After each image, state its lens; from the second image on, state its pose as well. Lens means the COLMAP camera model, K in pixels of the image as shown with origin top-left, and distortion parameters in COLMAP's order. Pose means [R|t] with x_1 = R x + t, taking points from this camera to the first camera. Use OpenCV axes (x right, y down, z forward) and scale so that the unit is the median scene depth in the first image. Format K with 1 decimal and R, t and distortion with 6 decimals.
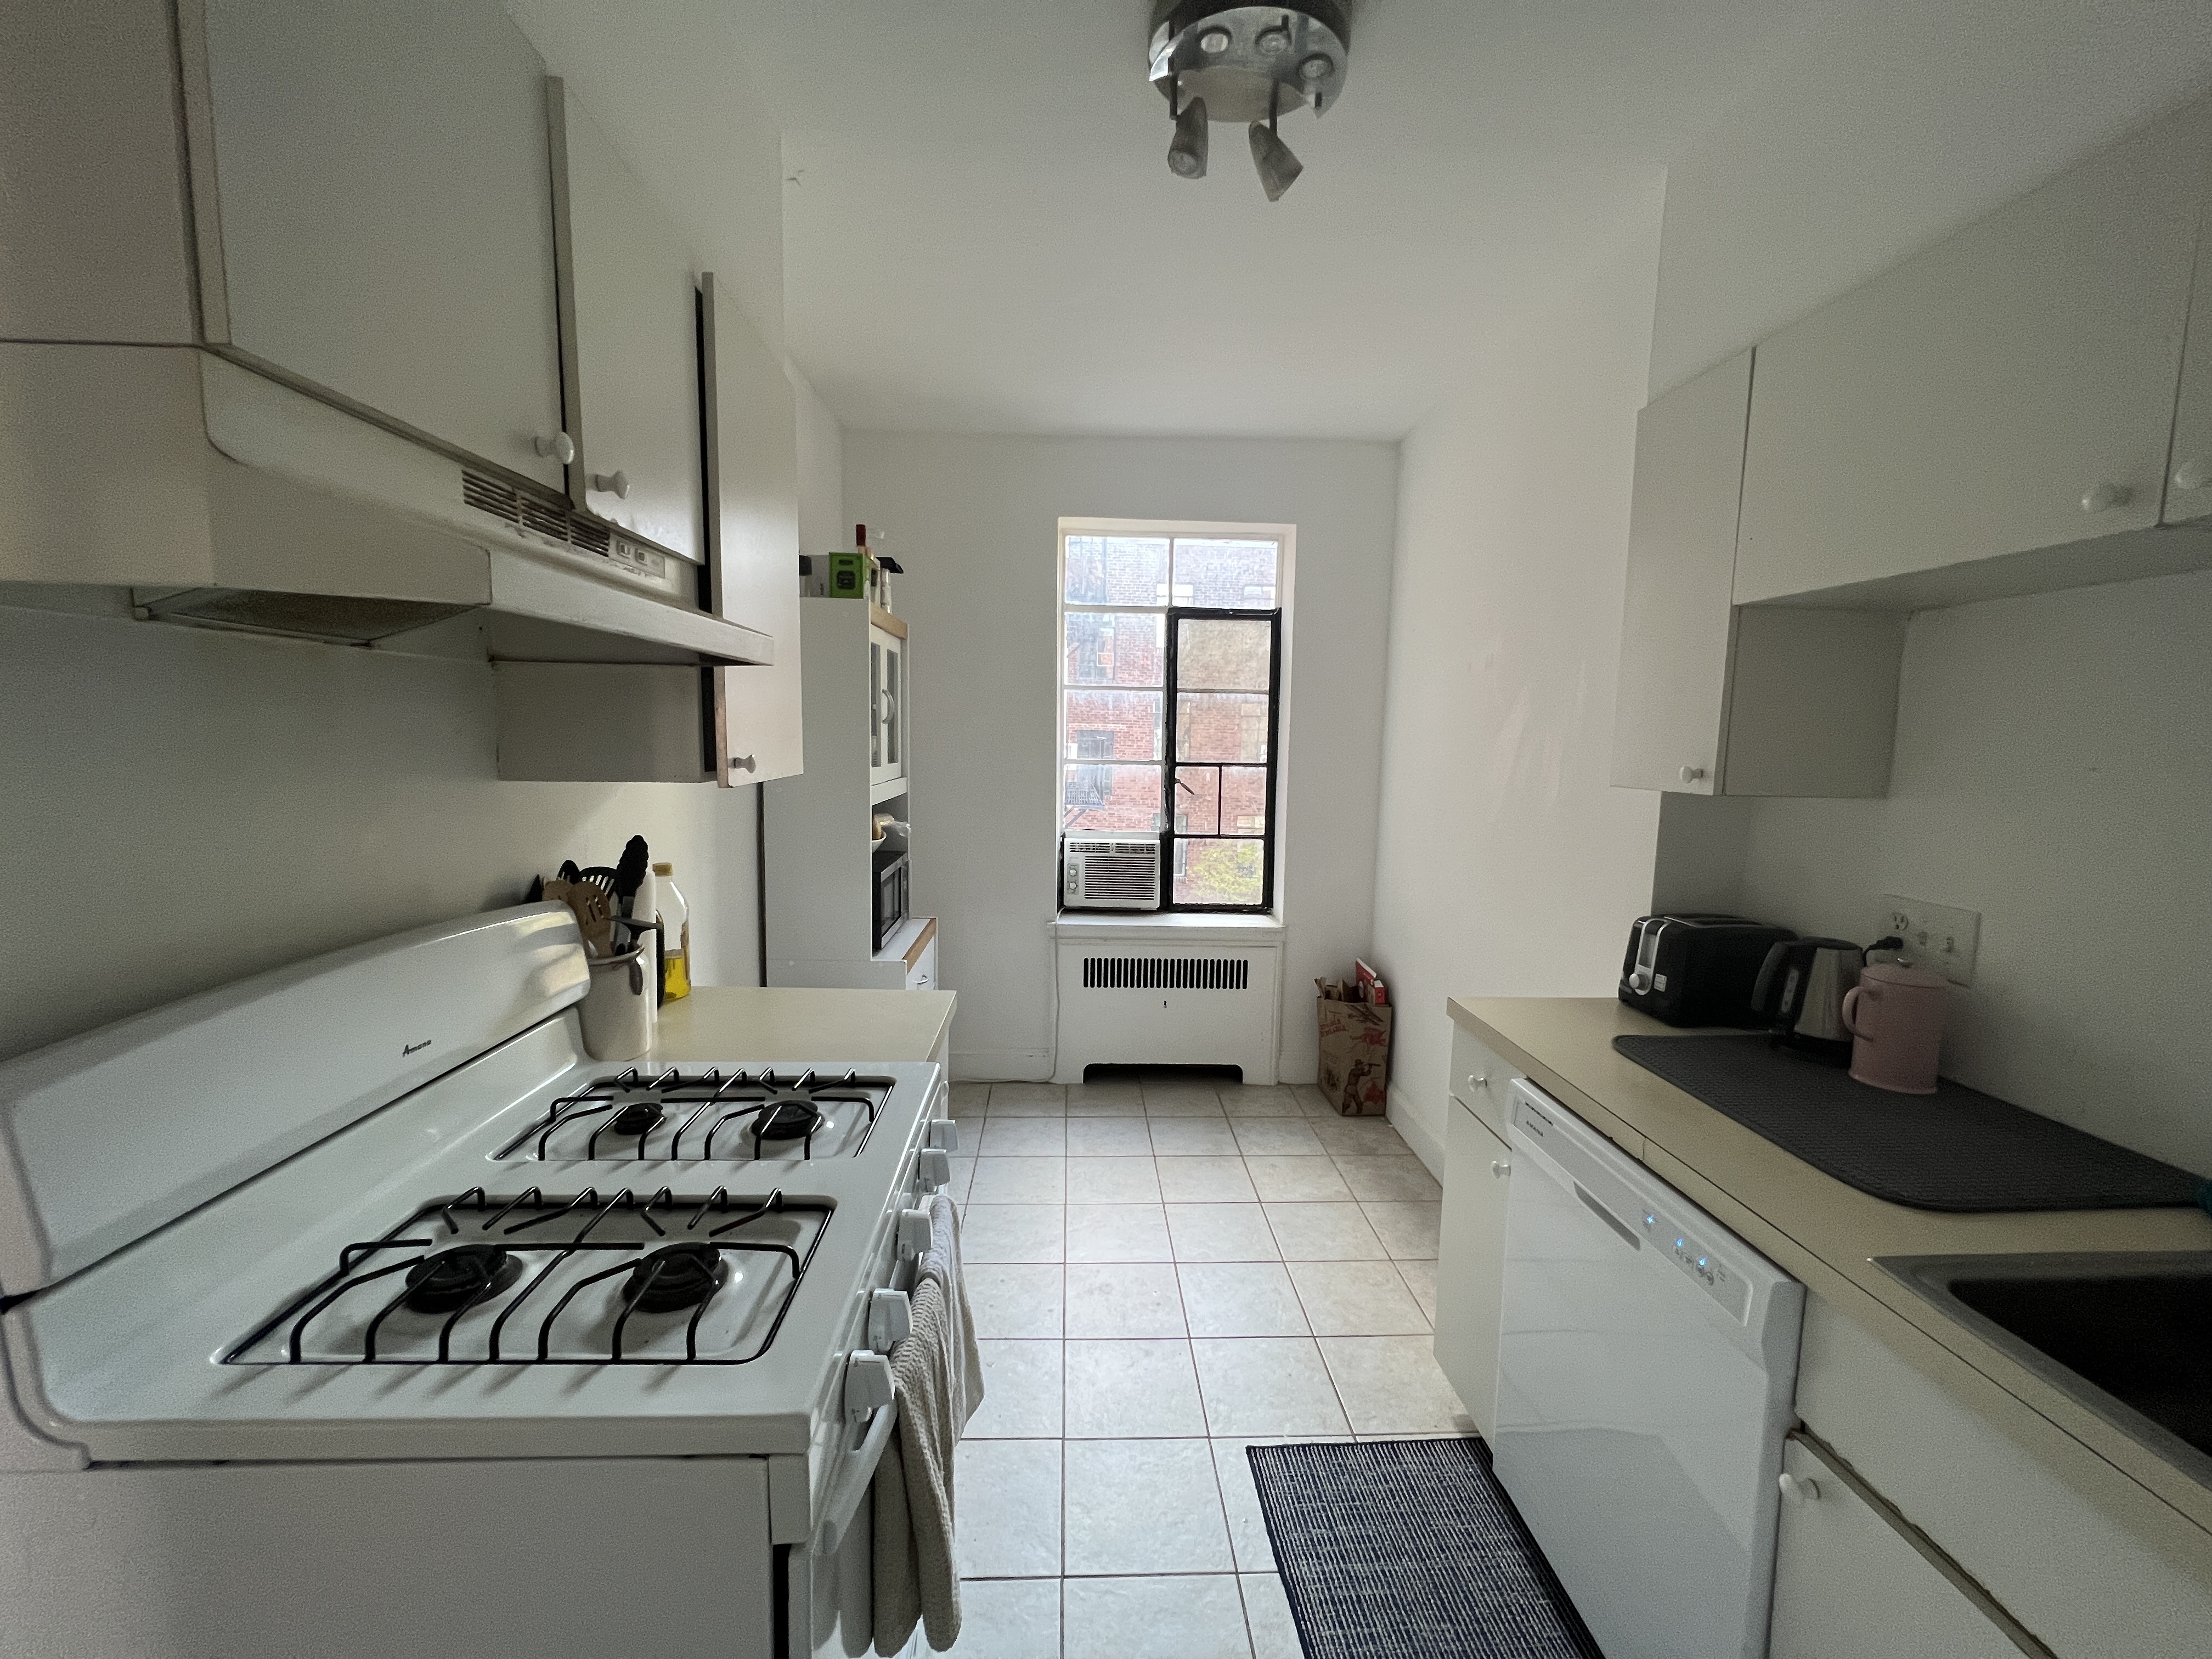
lens RADIAL K [[887.2, 0, 1099.6], [0, 887.2, 825.9], [0, 0, 1]] dist [-0.000970, -0.000060]
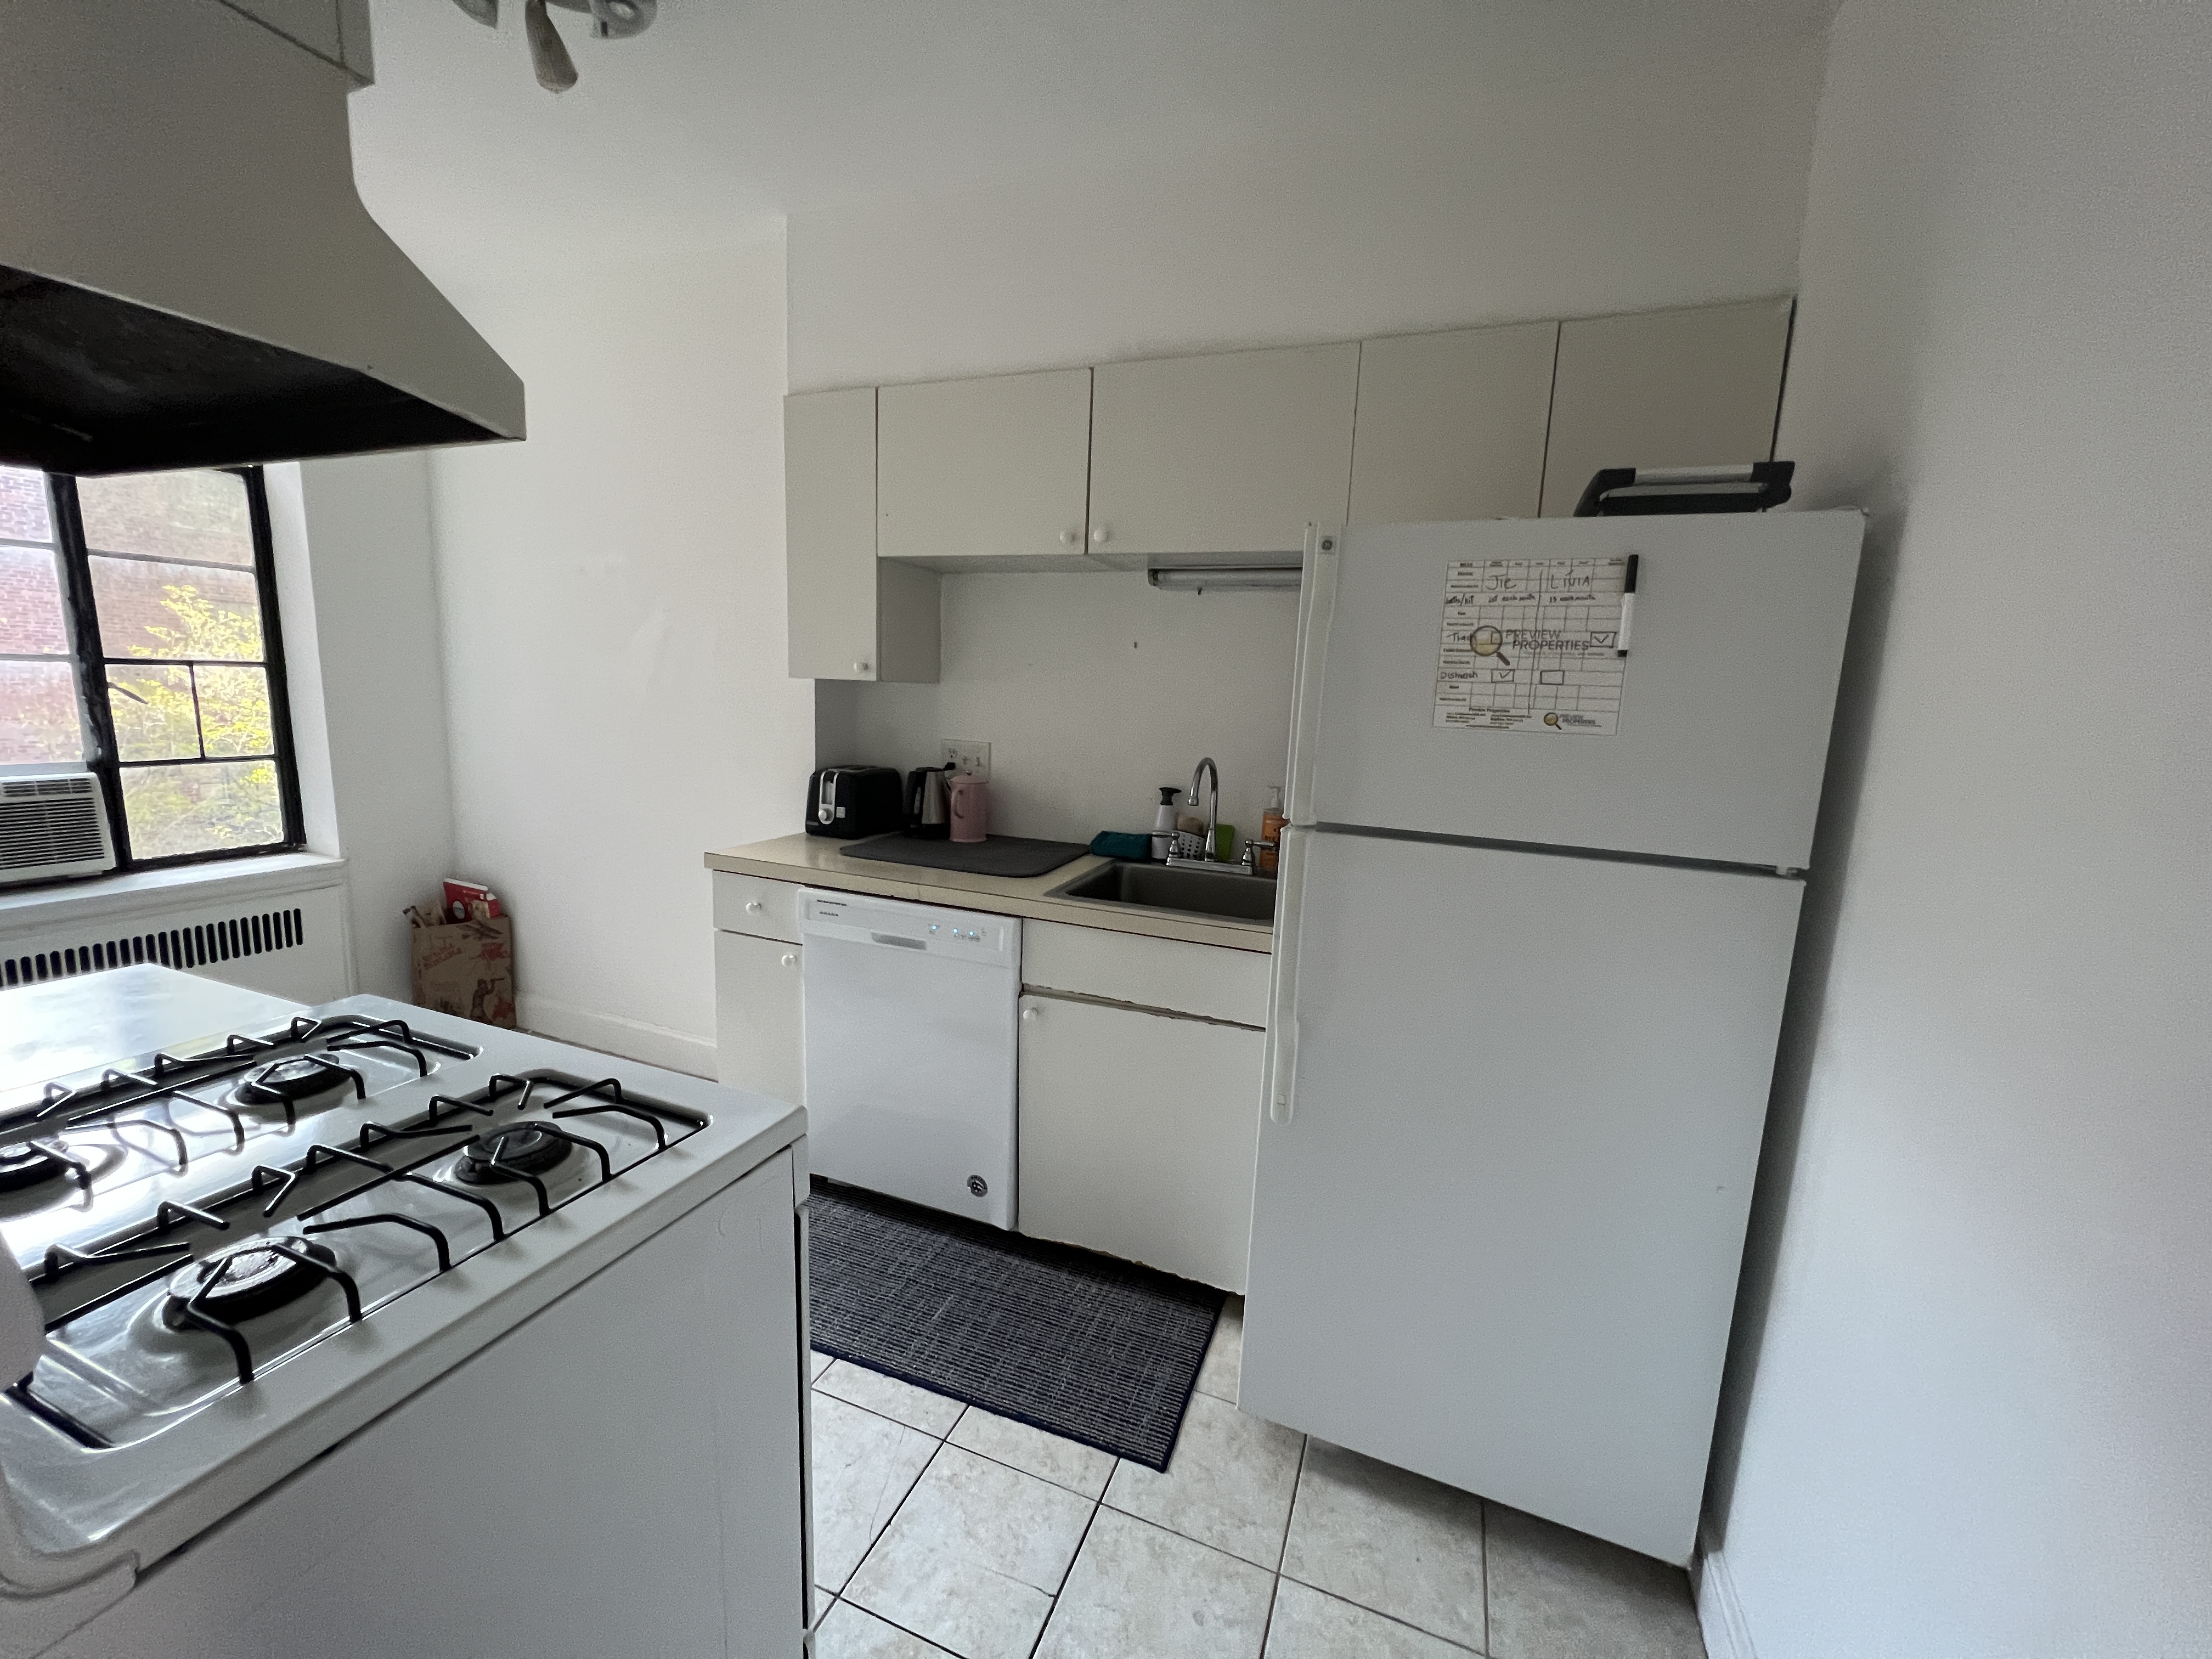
lens RADIAL K [[884.8, 0, 1101.8], [0, 884.8, 826.8], [0, 0, 1]] dist [-0.002217, 0.000590]
pose [[0.408286, -0.147570, 0.900847, -0.497444], [0.061406, 0.989052, 0.134188, 0.029500], [-0.910786, 0.000531, 0.412877, 0.003241]]
